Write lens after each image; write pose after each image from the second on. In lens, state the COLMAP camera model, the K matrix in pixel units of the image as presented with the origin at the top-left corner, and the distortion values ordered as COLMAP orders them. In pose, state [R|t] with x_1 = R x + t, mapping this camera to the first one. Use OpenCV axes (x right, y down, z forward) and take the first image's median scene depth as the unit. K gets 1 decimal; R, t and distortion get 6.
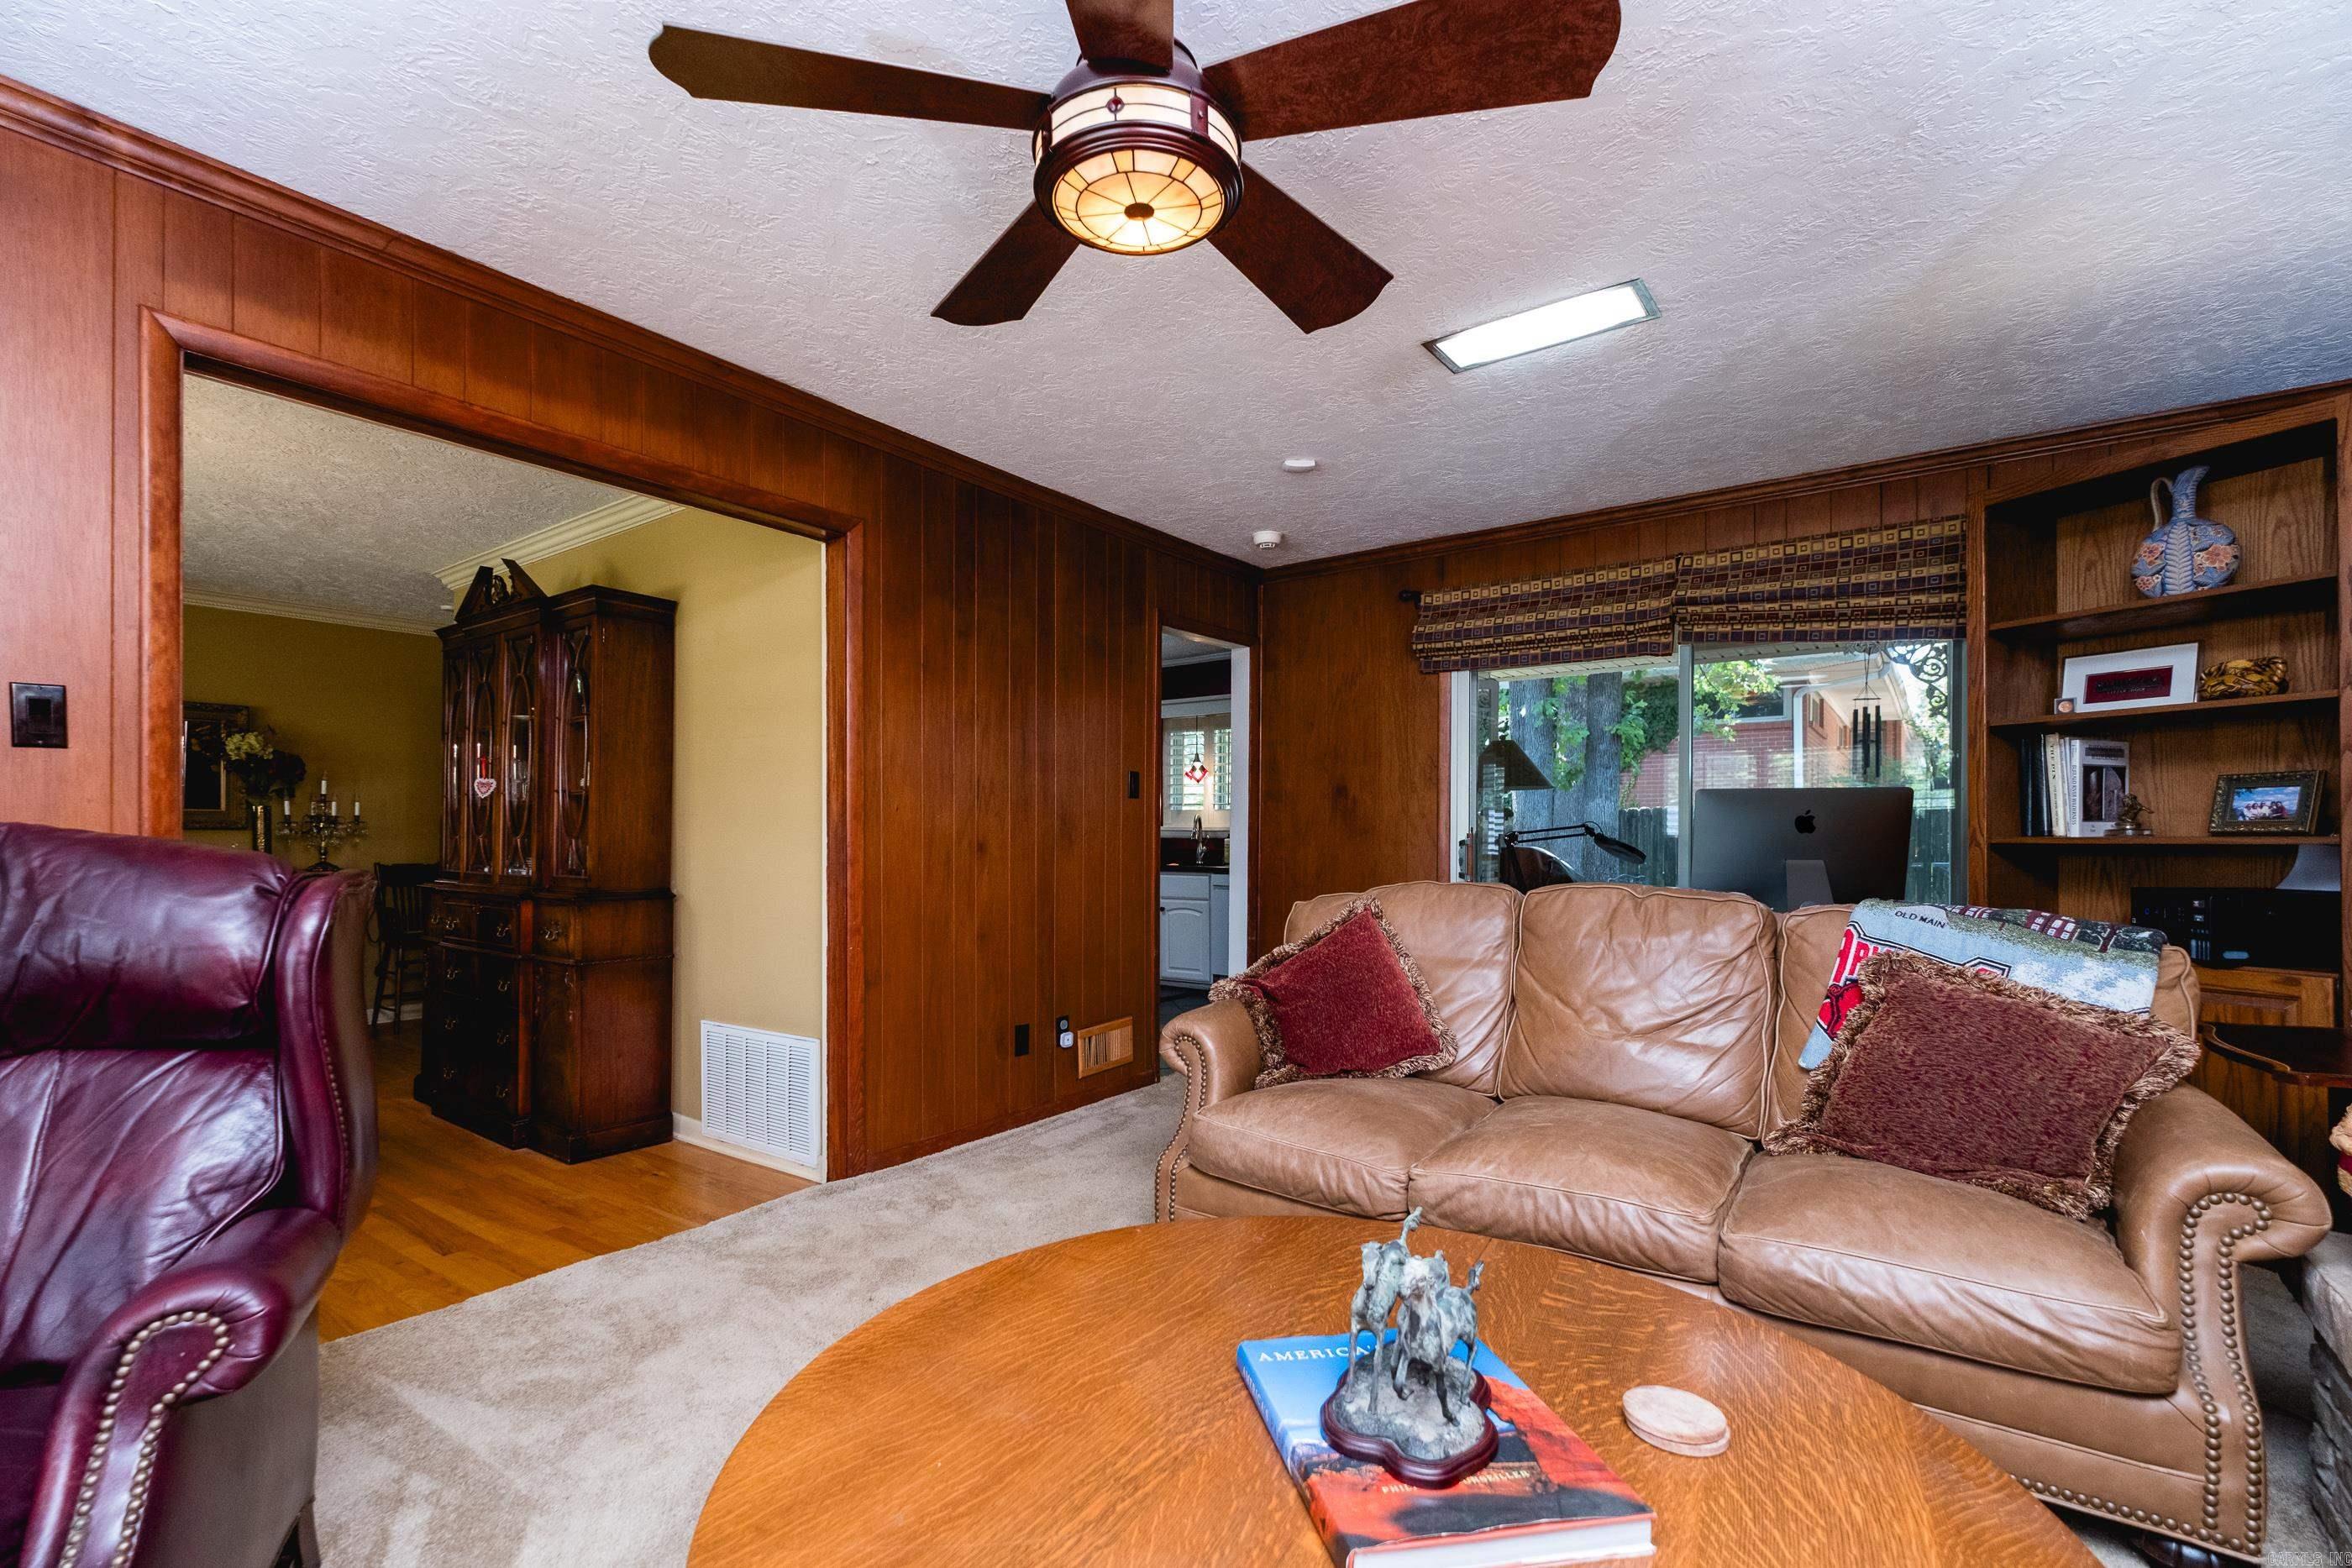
lens RADIAL K [[1013.5, 0, 1197.1], [0, 1013.5, 844.4], [0, 0, 1]] dist [-0.000017, -0.001130]
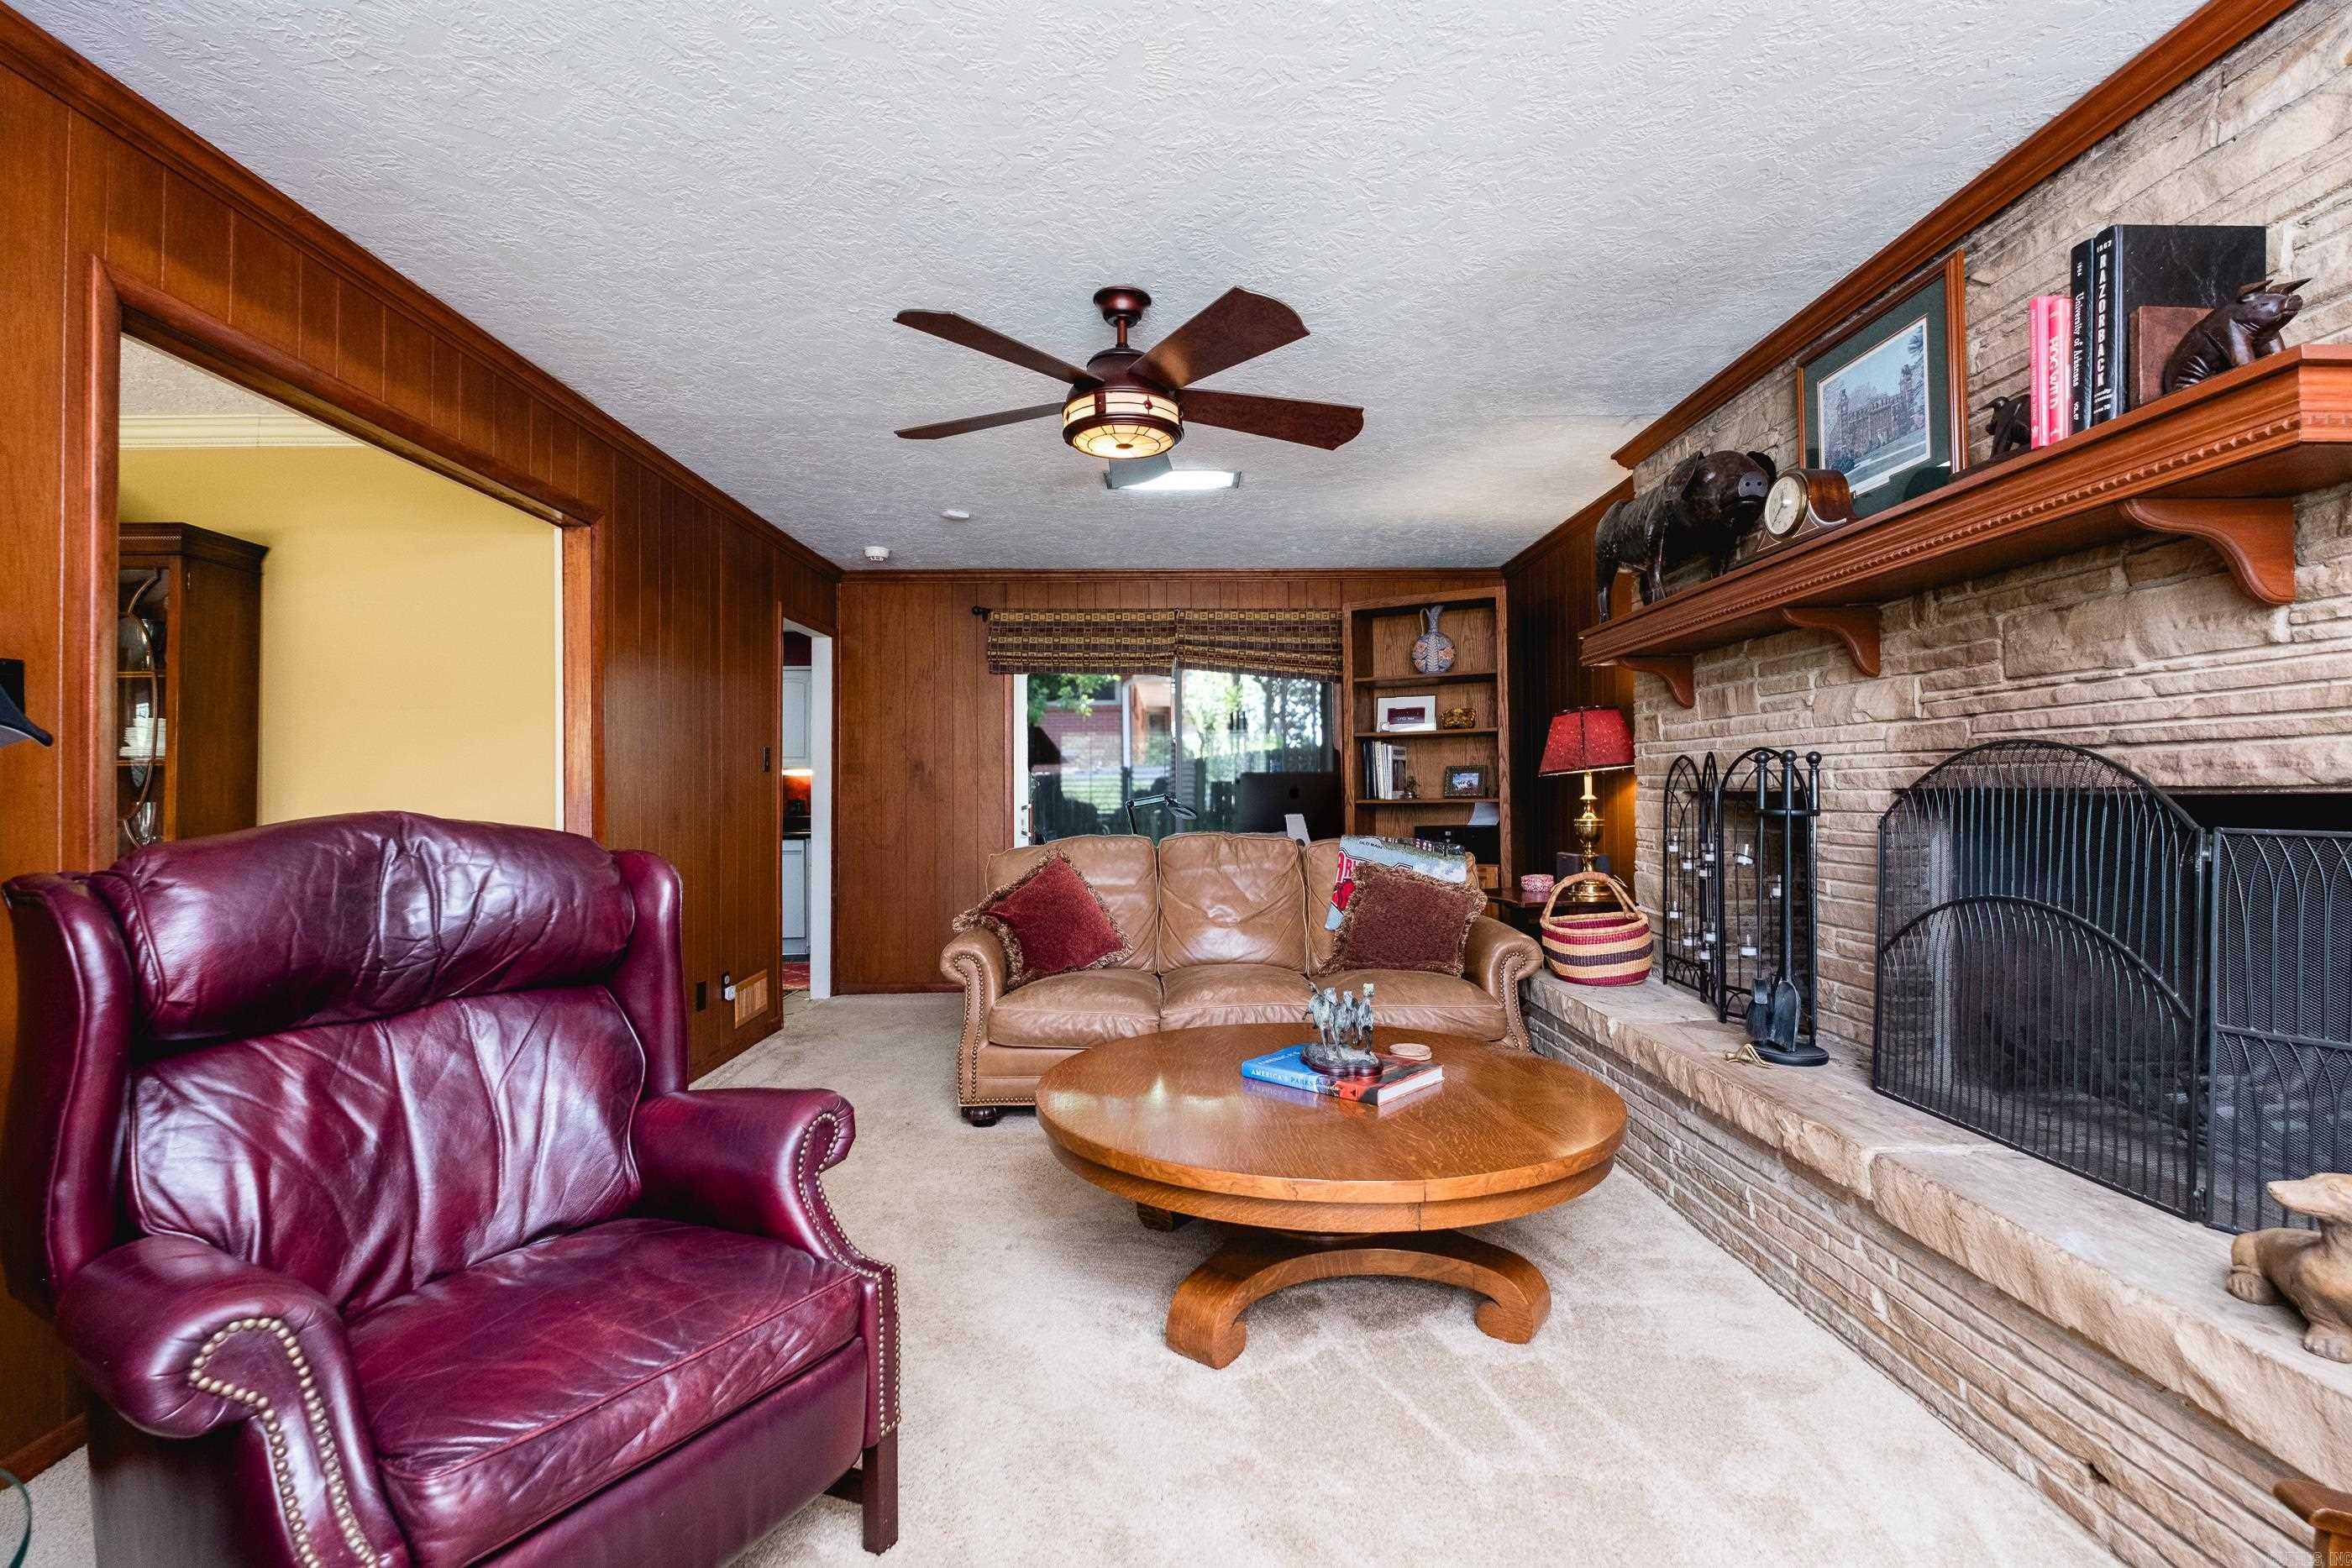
lens RADIAL K [[1013.5, 0, 1170.2], [0, 1013.5, 794.3], [0, 0, 1]] dist [-0.000017, -0.001130]
pose [[0.804262, -0.007428, 0.594228, -0.516339], [0.014775, 0.999863, -0.007498, -0.008772], [-0.594091, 0.014810, 0.804262, -0.215109]]
